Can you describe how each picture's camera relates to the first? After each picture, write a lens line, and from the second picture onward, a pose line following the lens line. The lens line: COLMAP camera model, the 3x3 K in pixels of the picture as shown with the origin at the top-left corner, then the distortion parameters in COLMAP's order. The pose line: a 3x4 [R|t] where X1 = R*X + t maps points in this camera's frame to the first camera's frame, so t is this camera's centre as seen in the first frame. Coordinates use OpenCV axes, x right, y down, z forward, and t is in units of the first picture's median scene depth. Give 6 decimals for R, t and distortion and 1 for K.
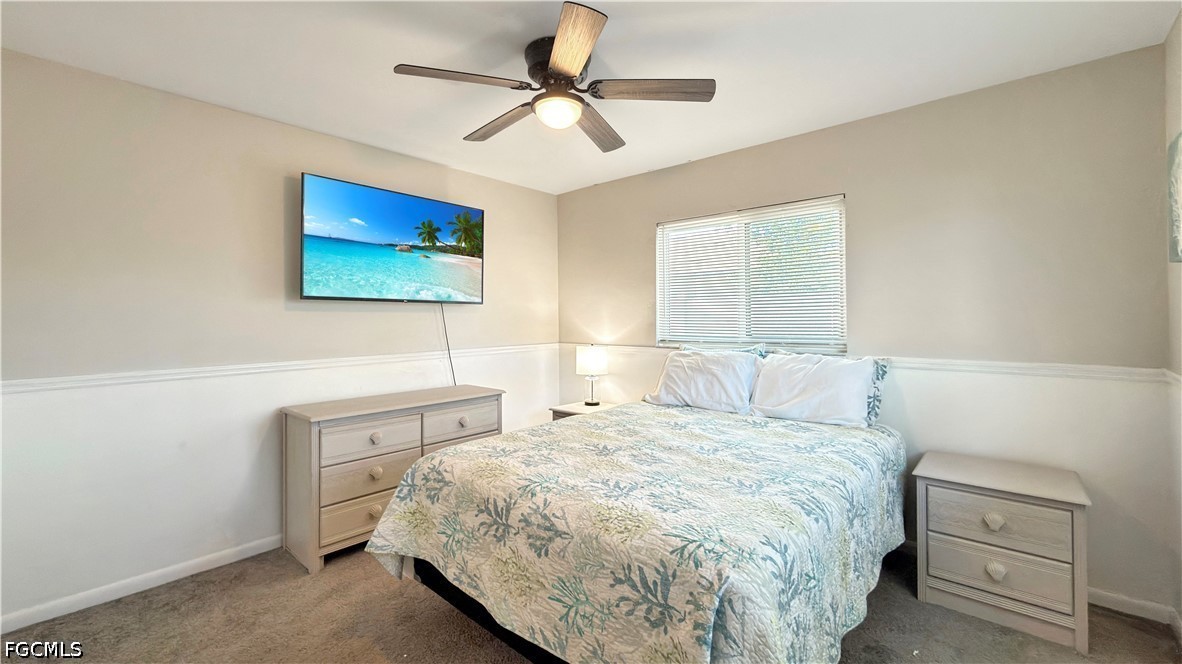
lens RADIAL K [[480.7, 0, 592.0], [0, 480.7, 322.8], [0, 0, 1]] dist [0.004708, 0.000032]
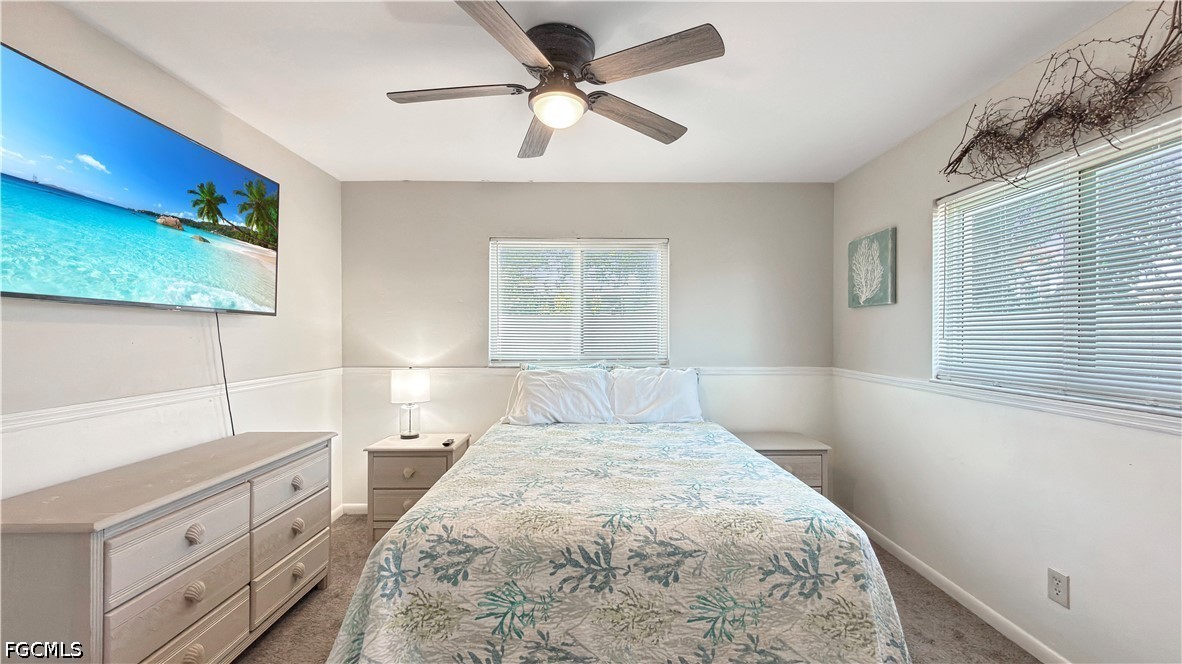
lens RADIAL K [[480.7, 0, 601.5], [0, 480.7, 340.1], [0, 0, 1]] dist [0.004708, 0.000032]
pose [[0.740687, -0.001920, 0.671847, -0.462699], [0.003136, 0.999995, -0.000599, -0.001829], [-0.671843, 0.002551, 0.740690, 0.204146]]
